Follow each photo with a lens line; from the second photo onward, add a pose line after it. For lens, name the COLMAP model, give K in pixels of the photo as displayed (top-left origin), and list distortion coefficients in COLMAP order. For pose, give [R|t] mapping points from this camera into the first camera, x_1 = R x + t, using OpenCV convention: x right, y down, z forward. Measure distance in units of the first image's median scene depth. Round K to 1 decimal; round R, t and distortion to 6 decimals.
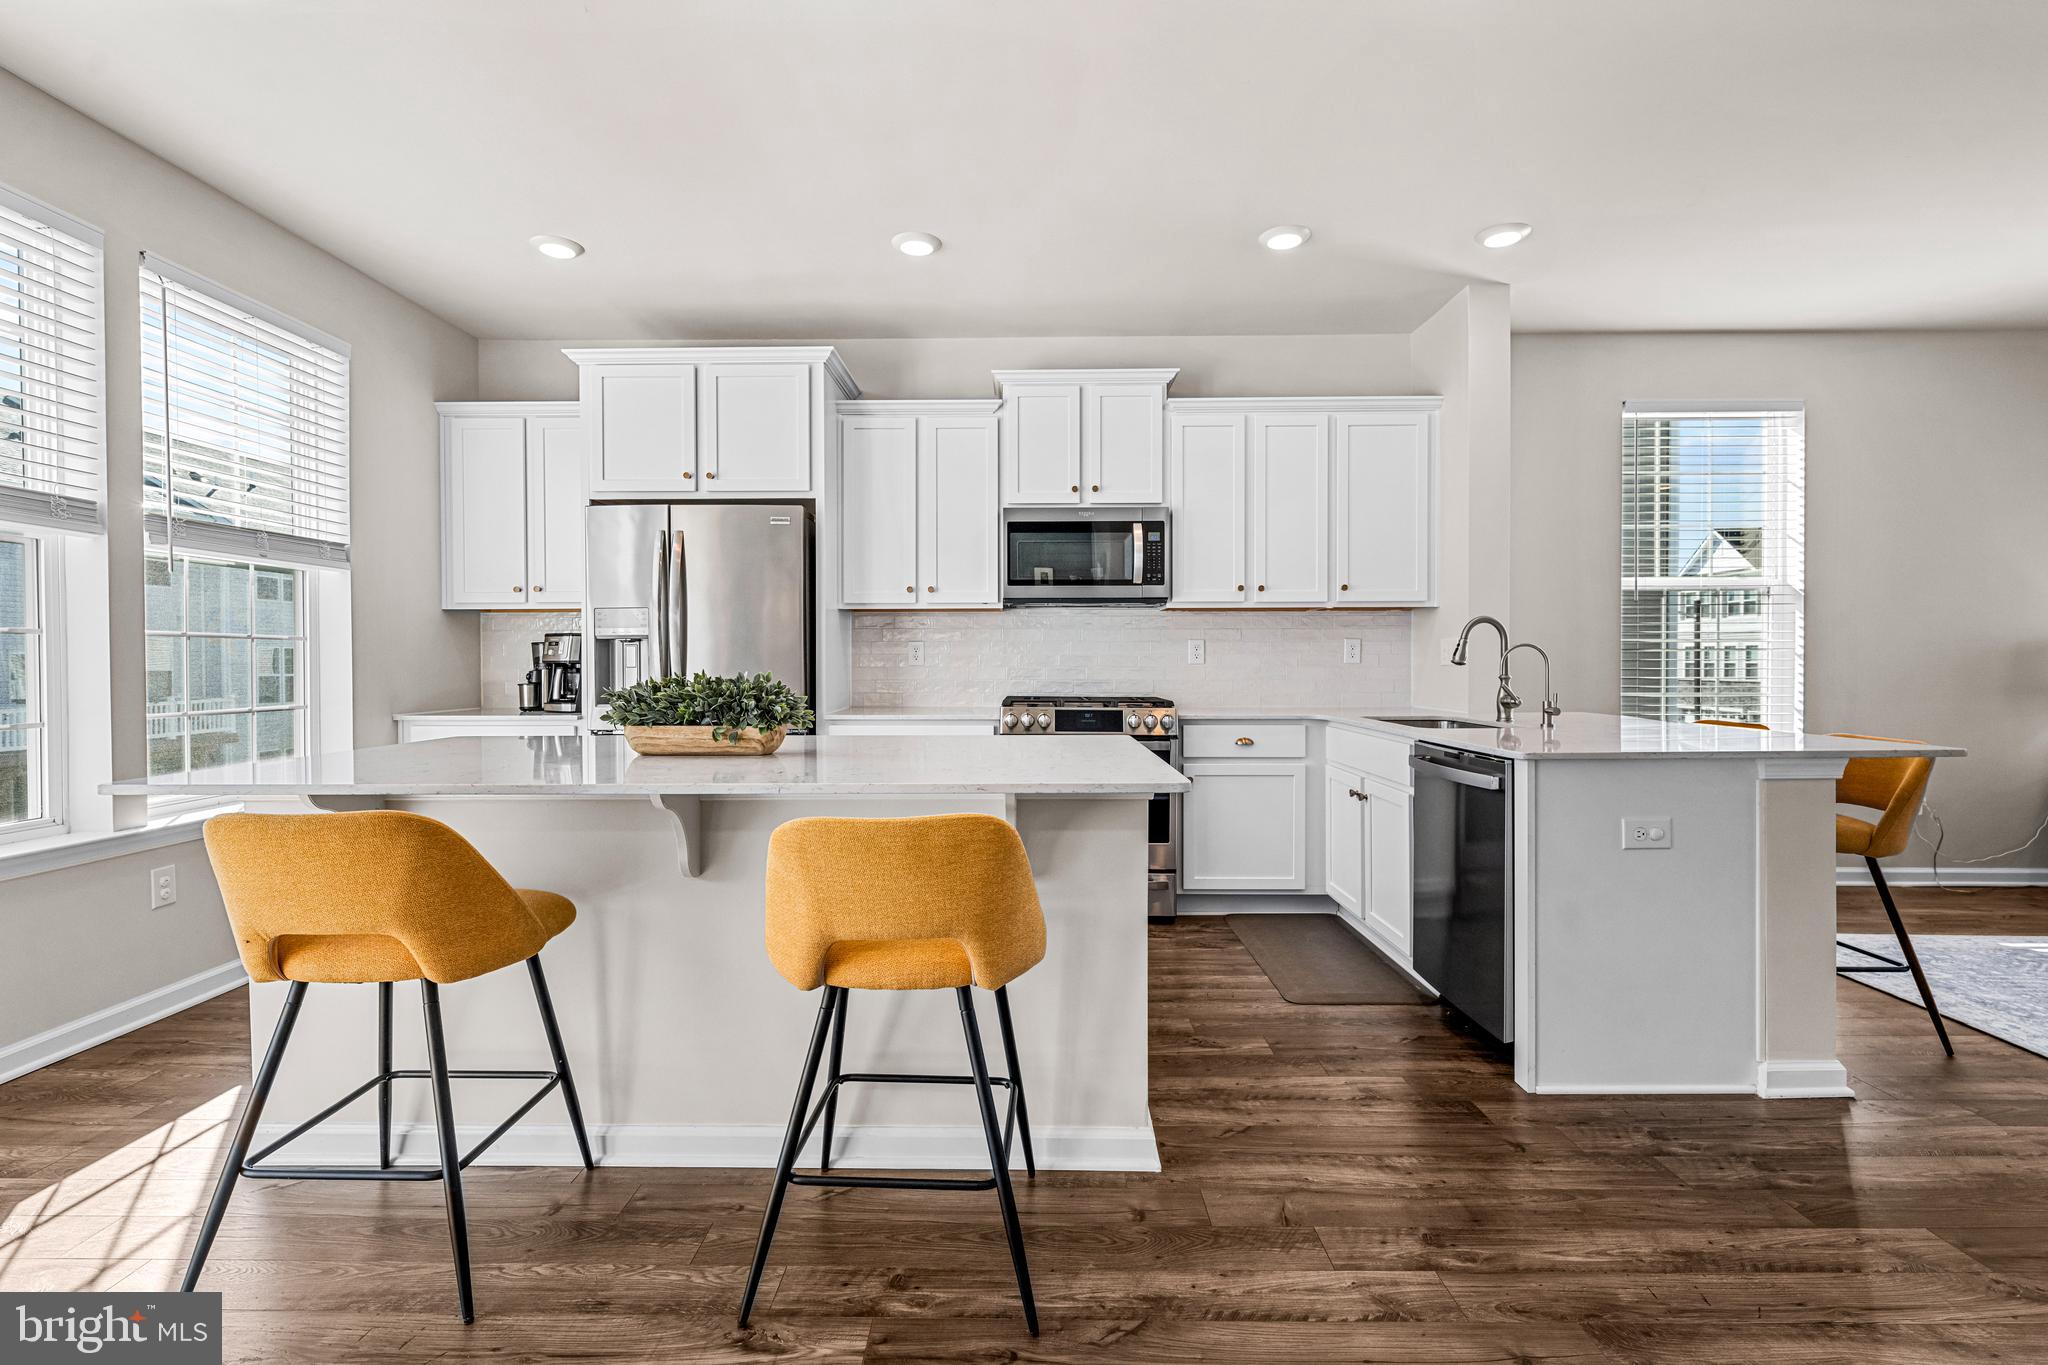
lens RADIAL K [[937.2, 0, 1016.0], [0, 937.2, 665.0], [0, 0, 1]] dist [0.000159, -0.000775]
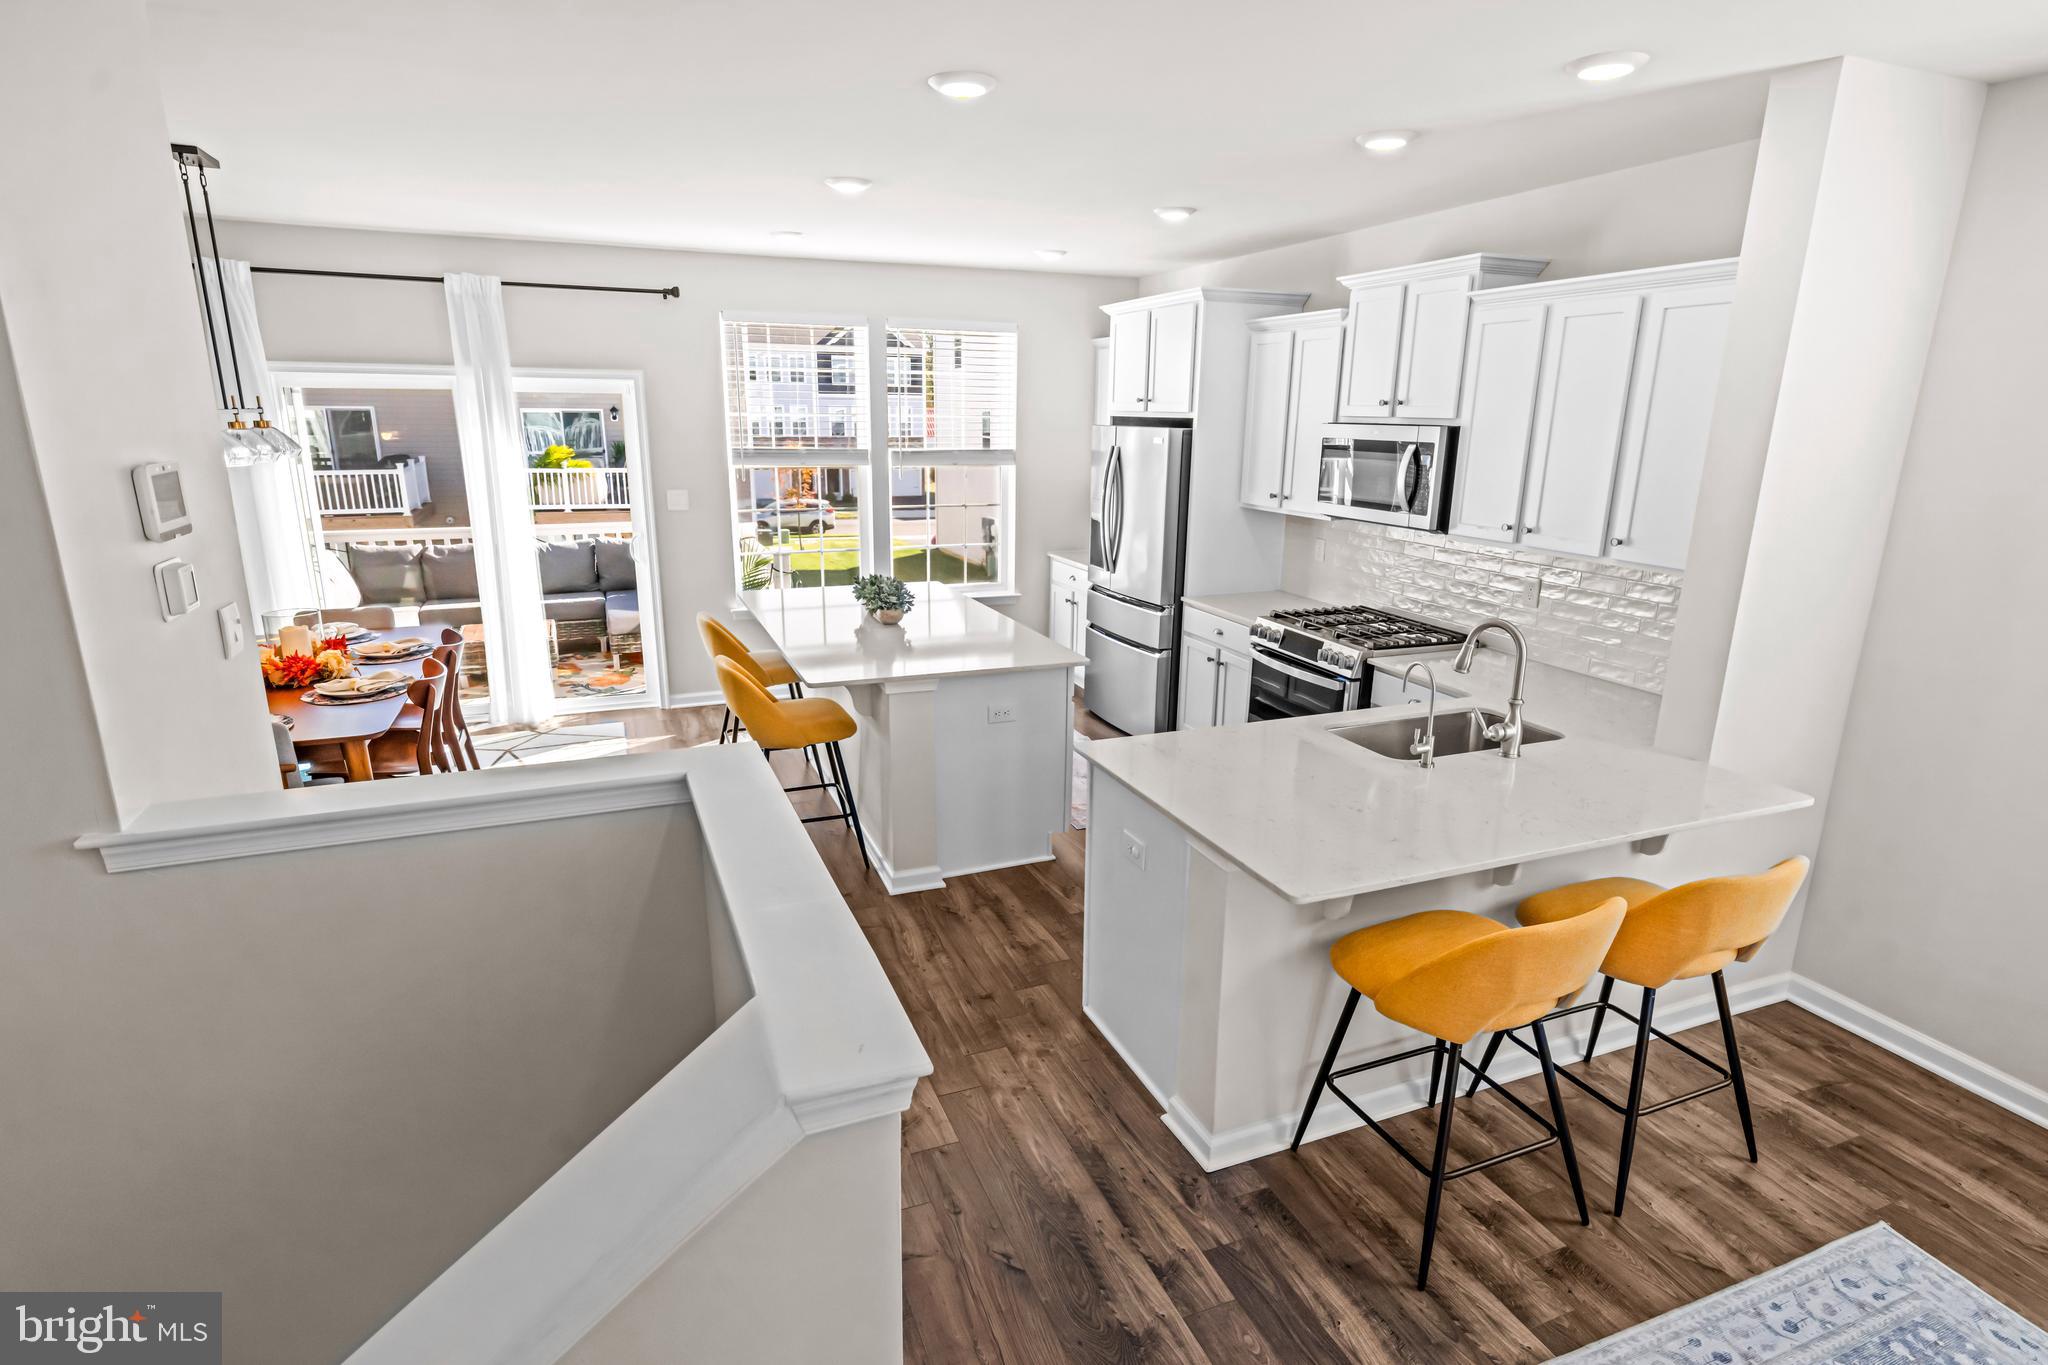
lens RADIAL K [[1035.7, 0, 1013.1], [0, 1035.7, 685.8], [0, 0, 1]] dist [0.003469, -0.000988]
pose [[0.379595, 0.243817, -0.892447, 0.936859], [-0.015869, 0.966222, 0.257222, -0.177891], [0.925017, -0.083478, 0.370642, 0.249290]]
